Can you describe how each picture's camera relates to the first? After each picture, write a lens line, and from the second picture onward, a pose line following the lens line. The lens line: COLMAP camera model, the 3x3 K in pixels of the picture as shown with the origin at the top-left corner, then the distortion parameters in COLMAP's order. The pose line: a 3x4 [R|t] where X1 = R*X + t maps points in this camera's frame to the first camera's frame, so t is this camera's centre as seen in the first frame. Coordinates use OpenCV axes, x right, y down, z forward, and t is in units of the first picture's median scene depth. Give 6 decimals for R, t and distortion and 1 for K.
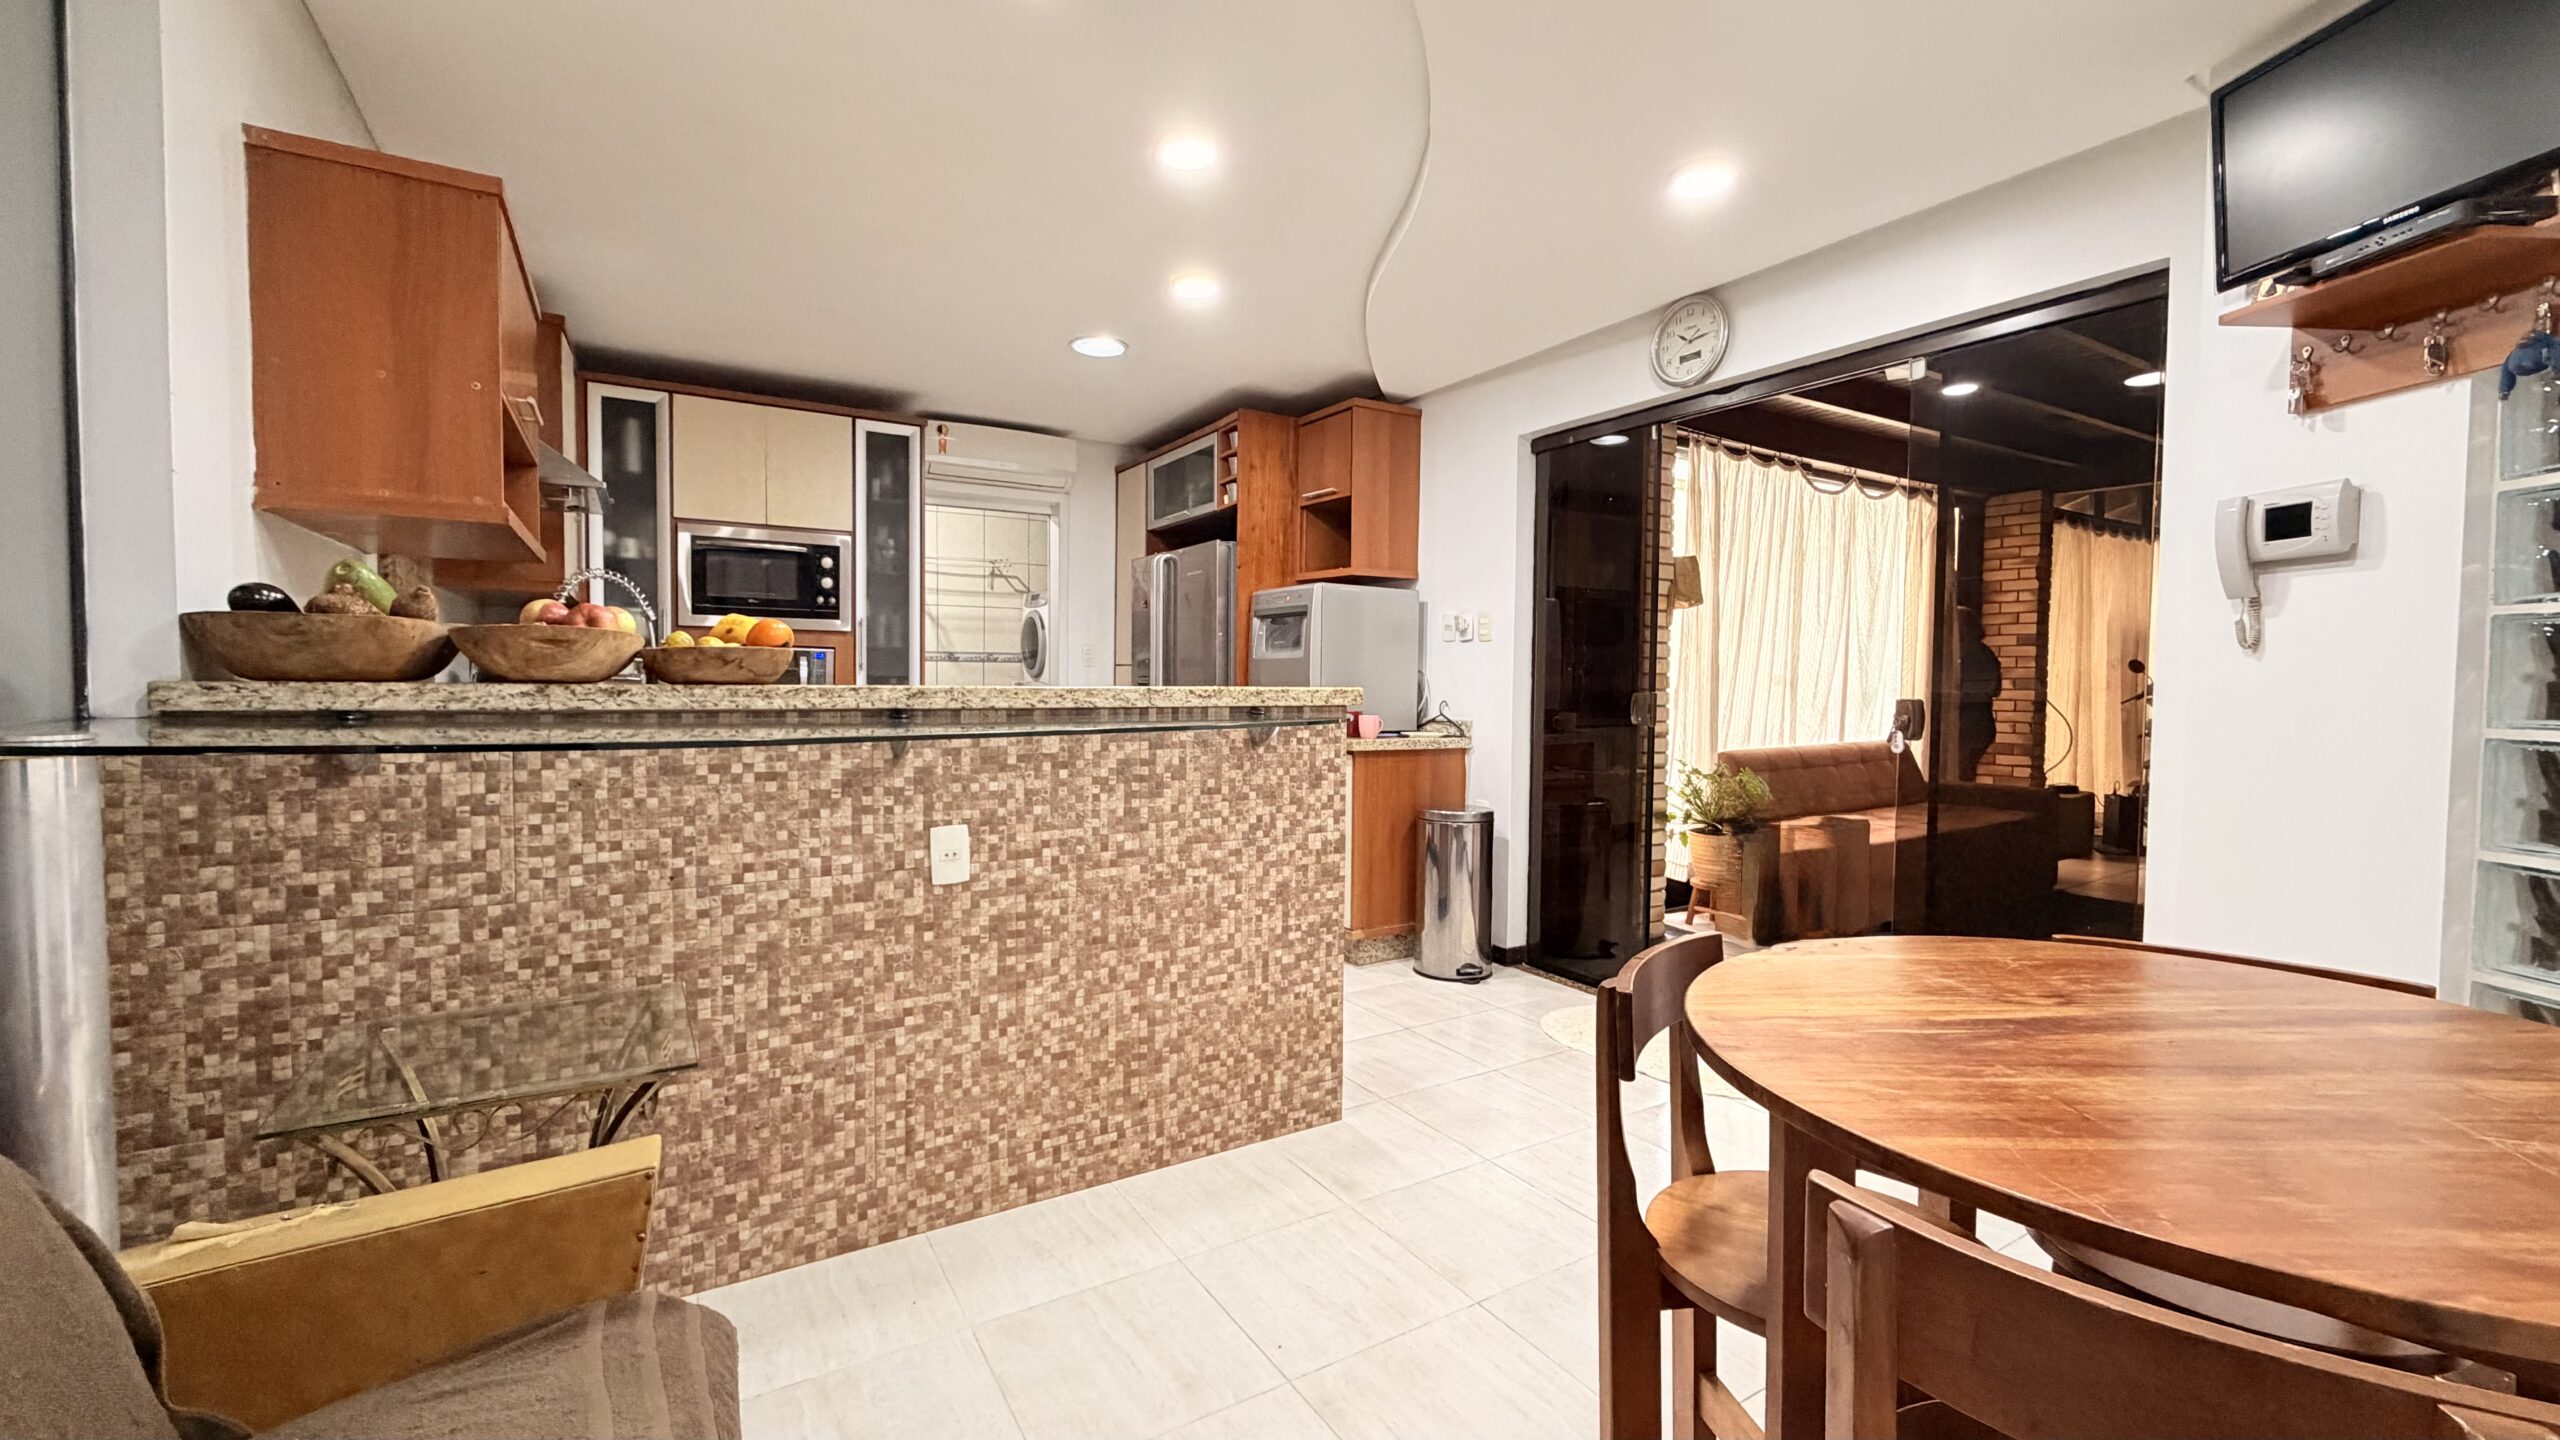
lens RADIAL K [[1018.4, 0, 1275.8], [0, 1018.4, 717.4], [0, 0, 1]] dist [0.001433, 0.000064]
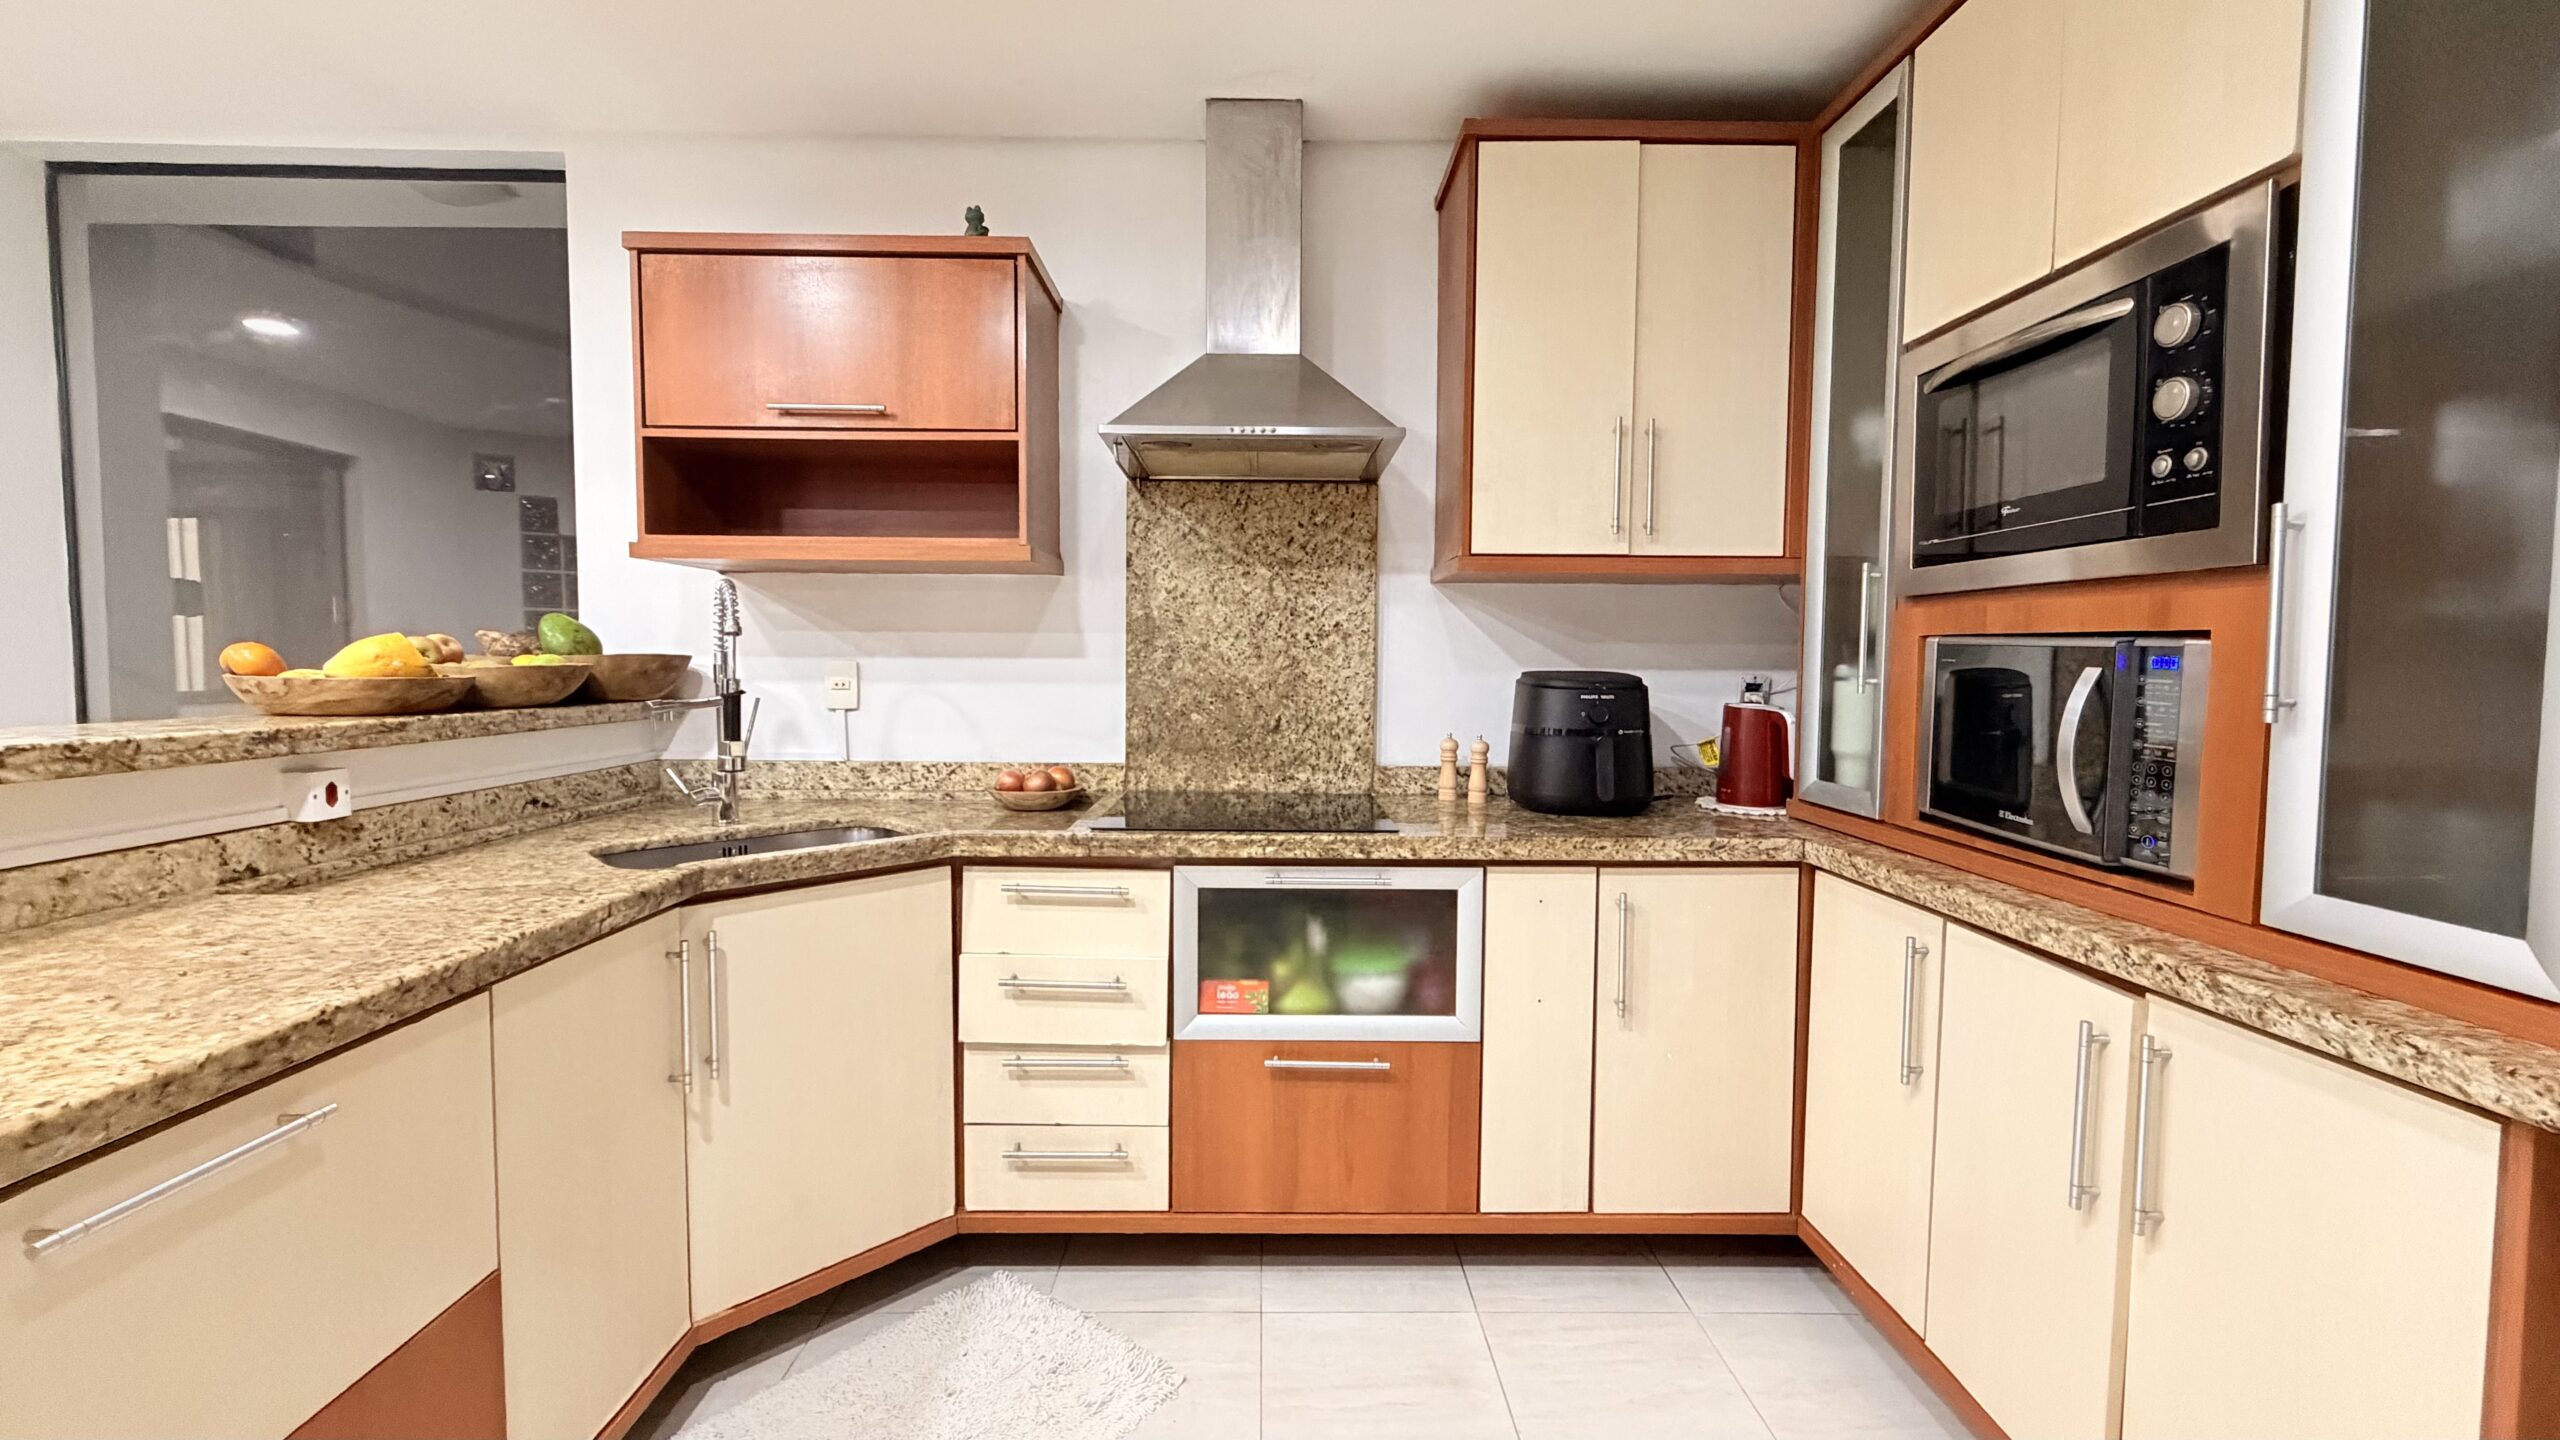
lens RADIAL K [[1018.4, 0, 1266.0], [0, 1018.4, 716.9], [0, 0, 1]] dist [0.001433, 0.000064]
pose [[-0.518678, 0.037997, -0.854125, -0.146313], [-0.041802, 0.996690, 0.069725, -0.108759], [0.853947, 0.071869, -0.515373, 1.841978]]
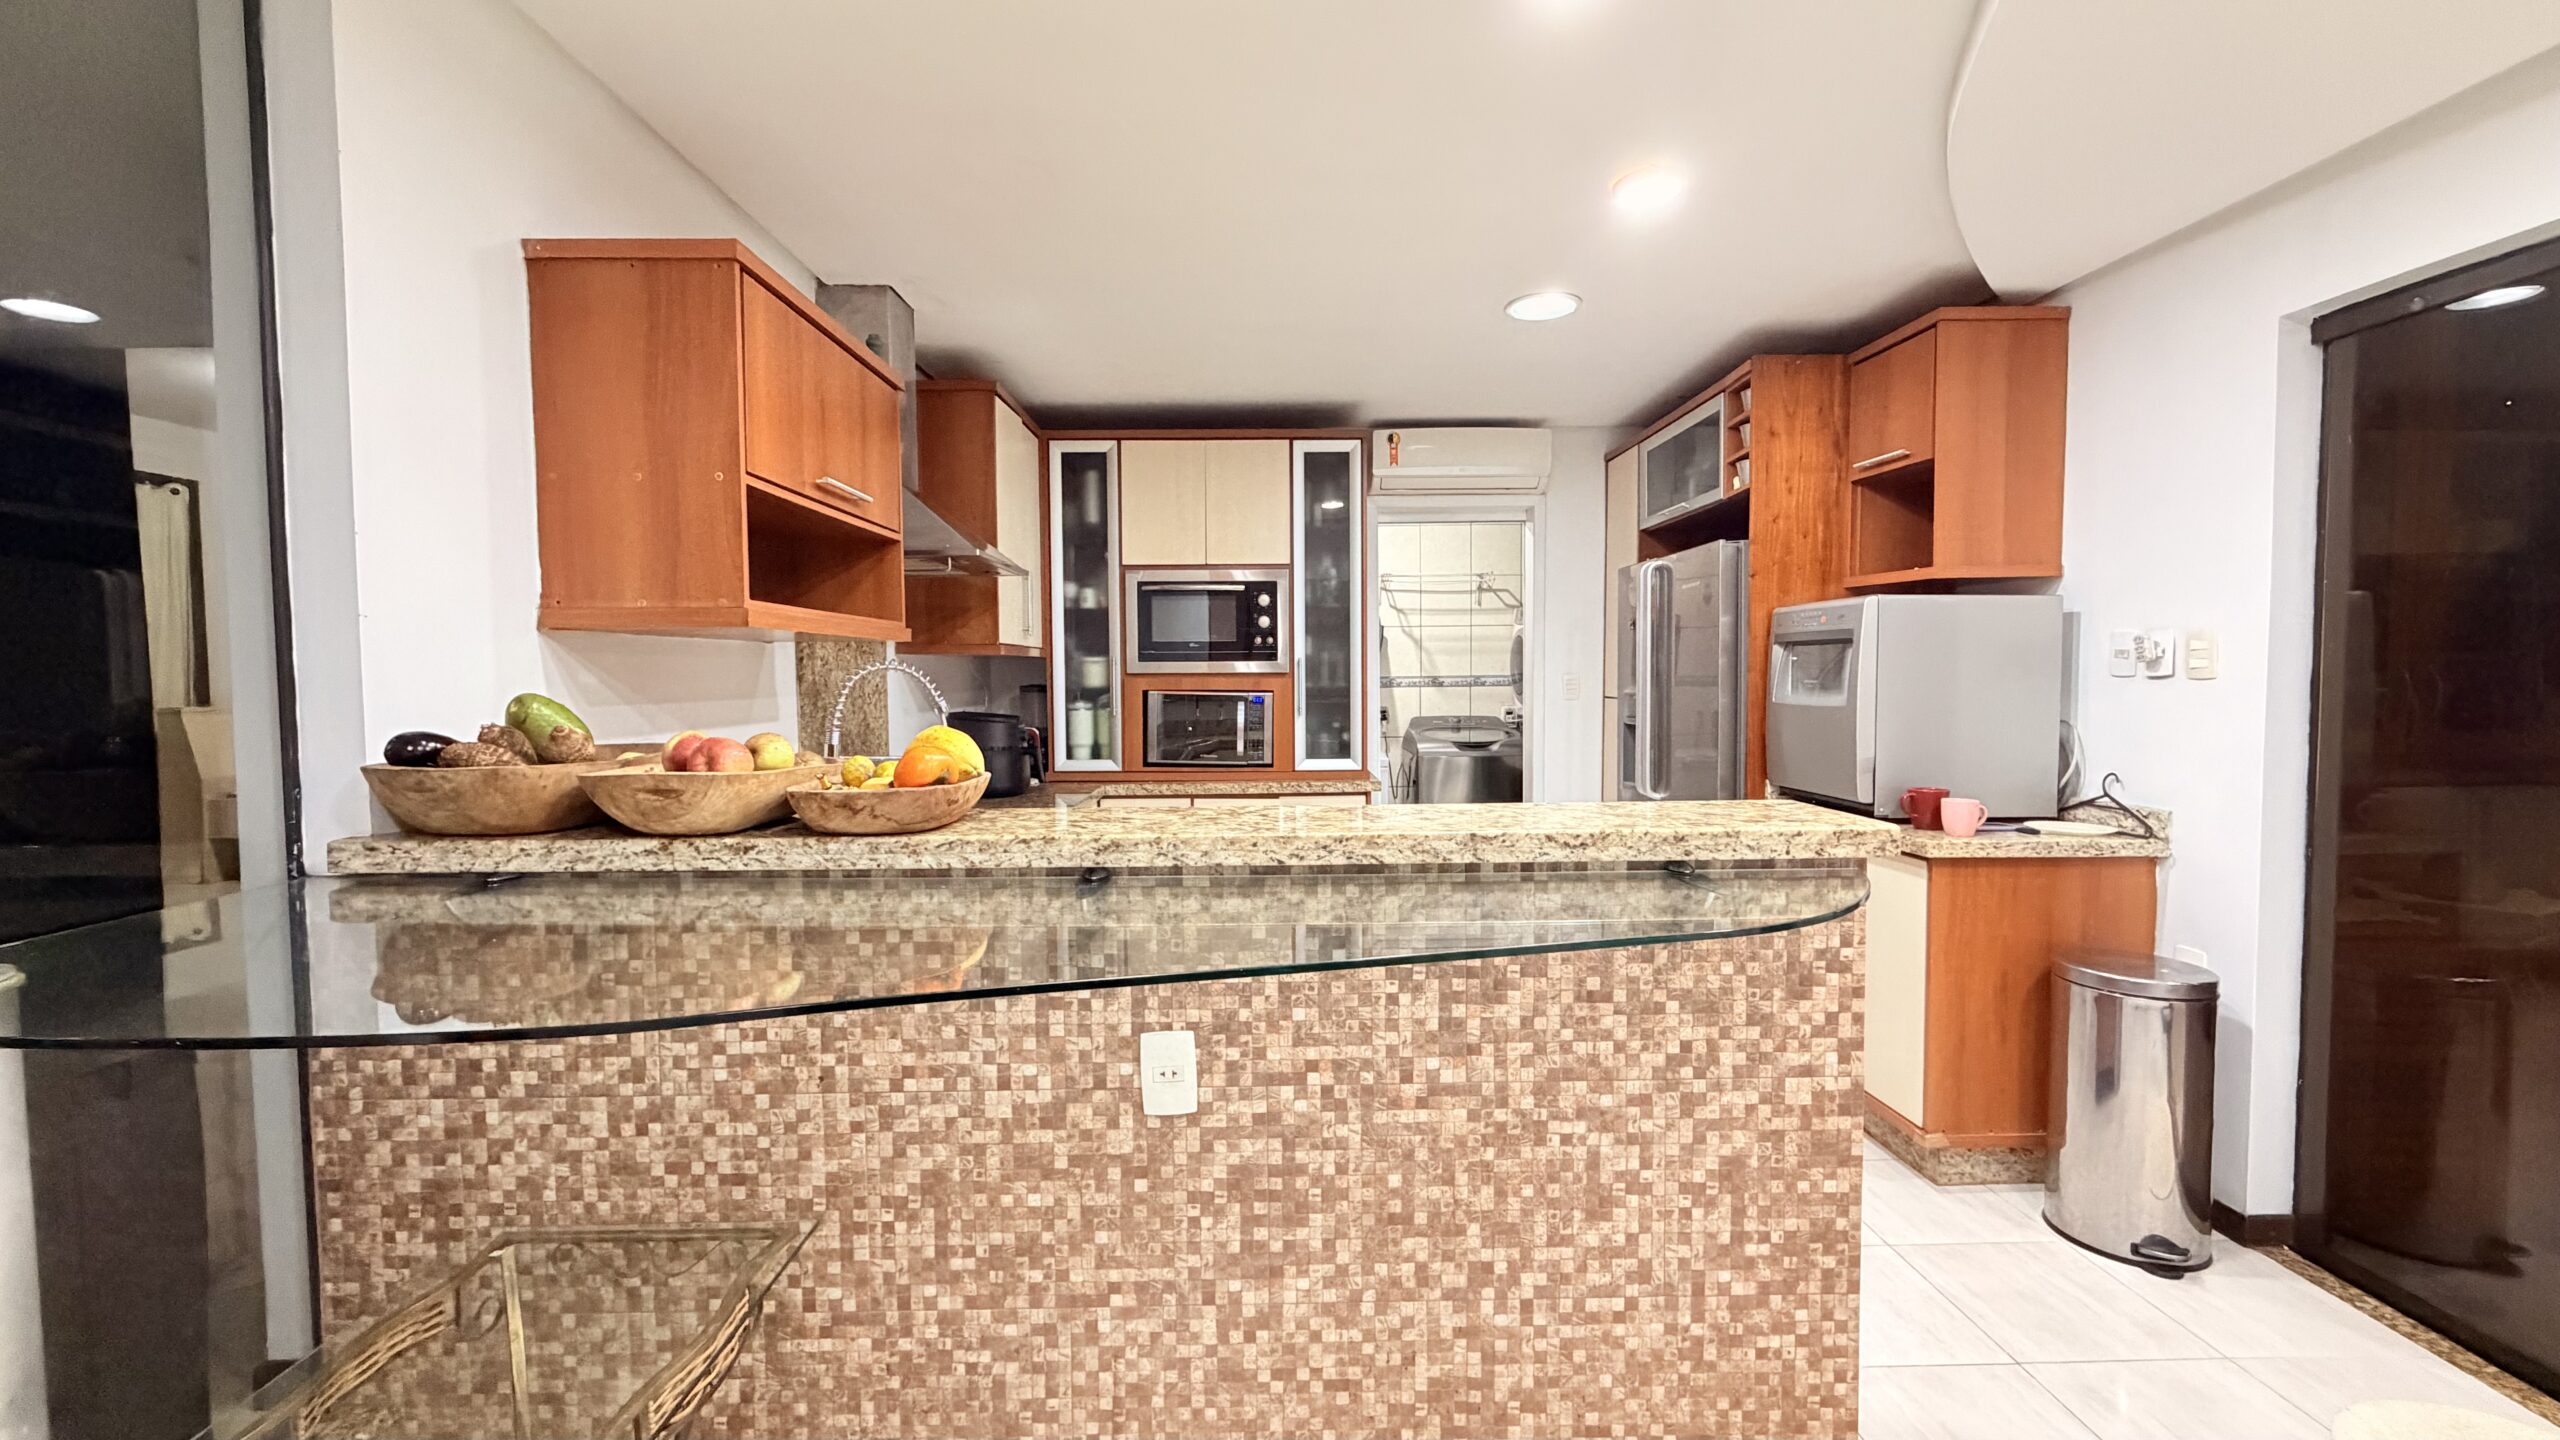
lens RADIAL K [[1018.4, 0, 1277.7], [0, 1018.4, 717.5], [0, 0, 1]] dist [0.001433, 0.000064]
pose [[0.860442, 0.006147, -0.509512, 0.086044], [-0.002461, 0.999966, 0.007908, -0.102278], [0.509543, -0.005550, 0.860427, 0.405869]]
